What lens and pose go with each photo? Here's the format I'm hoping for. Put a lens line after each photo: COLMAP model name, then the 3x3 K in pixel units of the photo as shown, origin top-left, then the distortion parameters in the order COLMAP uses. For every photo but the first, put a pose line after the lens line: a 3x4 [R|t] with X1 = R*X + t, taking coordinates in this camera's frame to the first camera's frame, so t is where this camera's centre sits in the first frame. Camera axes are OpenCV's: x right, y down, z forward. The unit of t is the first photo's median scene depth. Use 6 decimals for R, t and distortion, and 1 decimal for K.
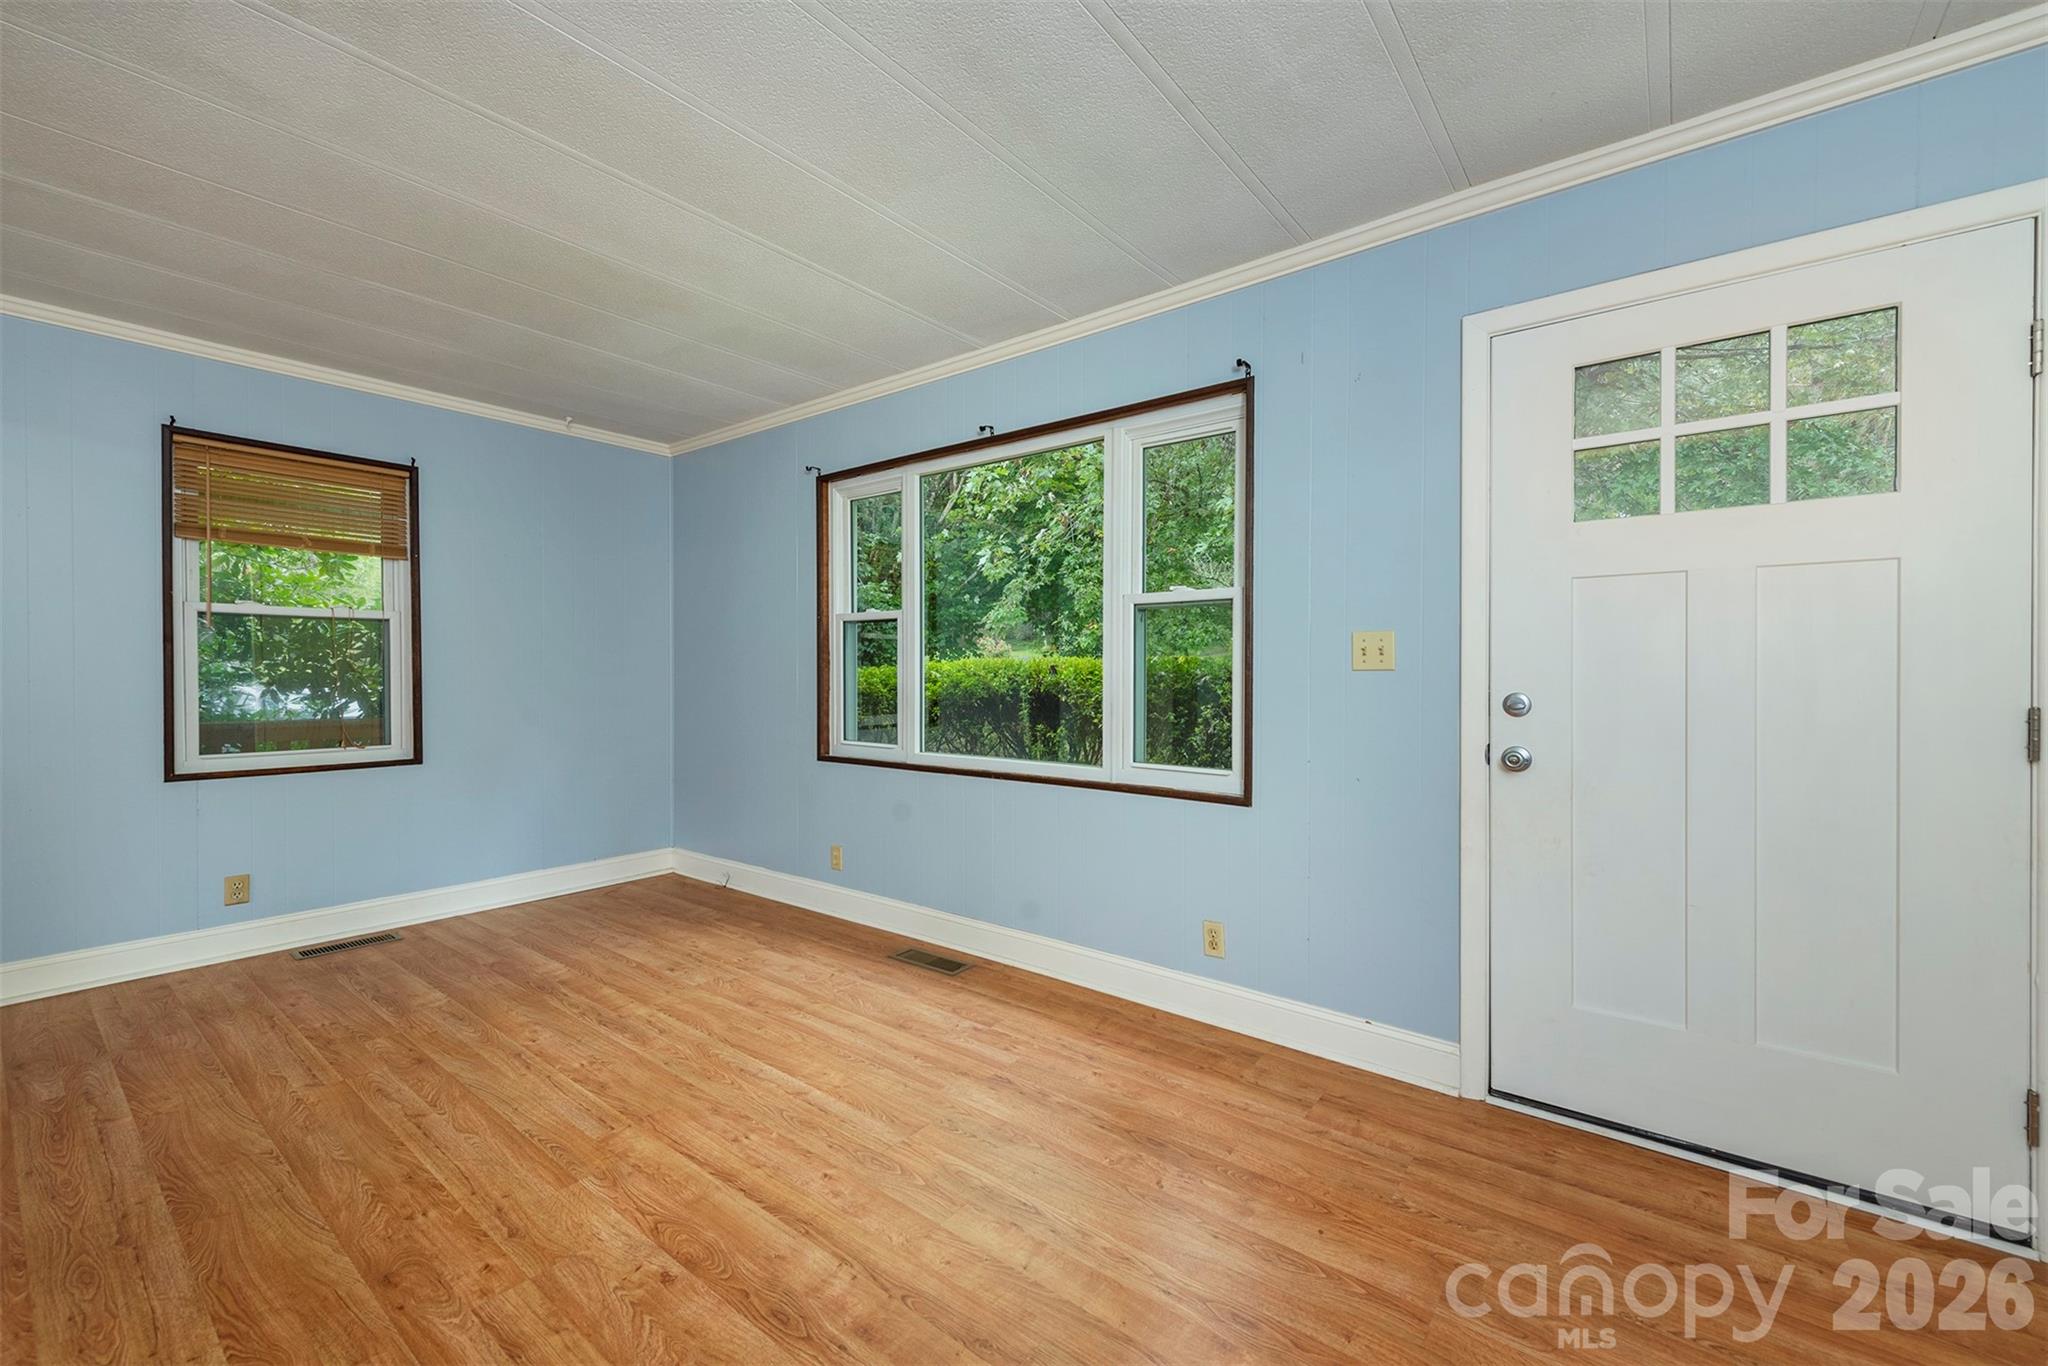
lens RADIAL K [[804.7, 0, 1008.0], [0, 804.7, 675.0], [0, 0, 1]] dist [0.007807, -0.003166]
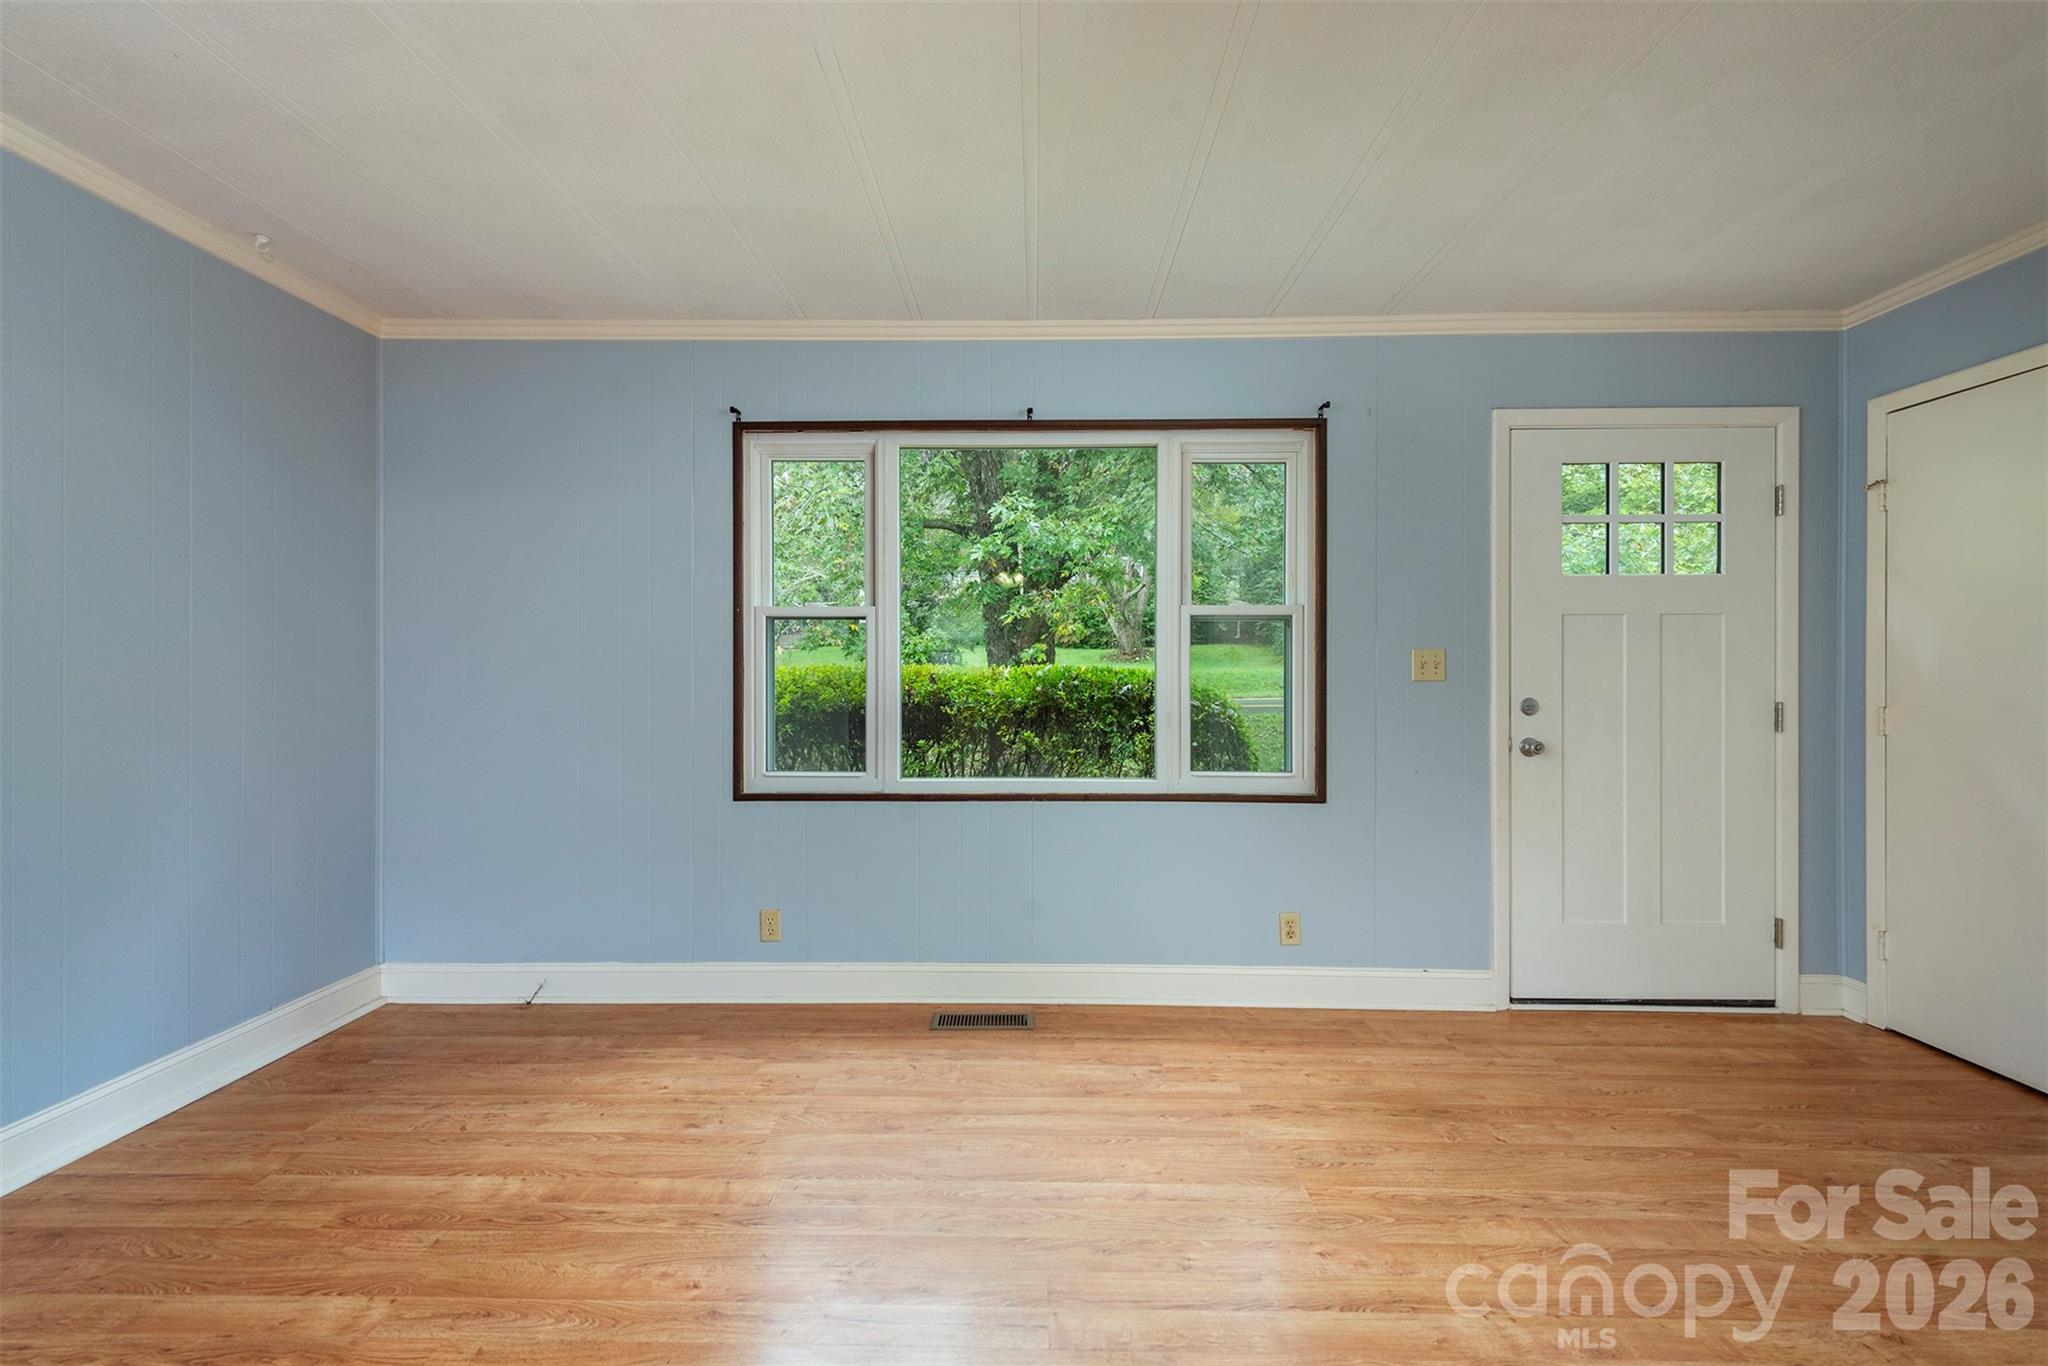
lens RADIAL K [[845.9, 0, 1015.1], [0, 845.9, 680.3], [0, 0, 1]] dist [0.008364, -0.002960]
pose [[0.806092, -0.010154, 0.591703, -0.751210], [0.005637, 0.999939, 0.009481, -0.020691], [-0.591764, -0.004307, 0.806100, 0.316406]]
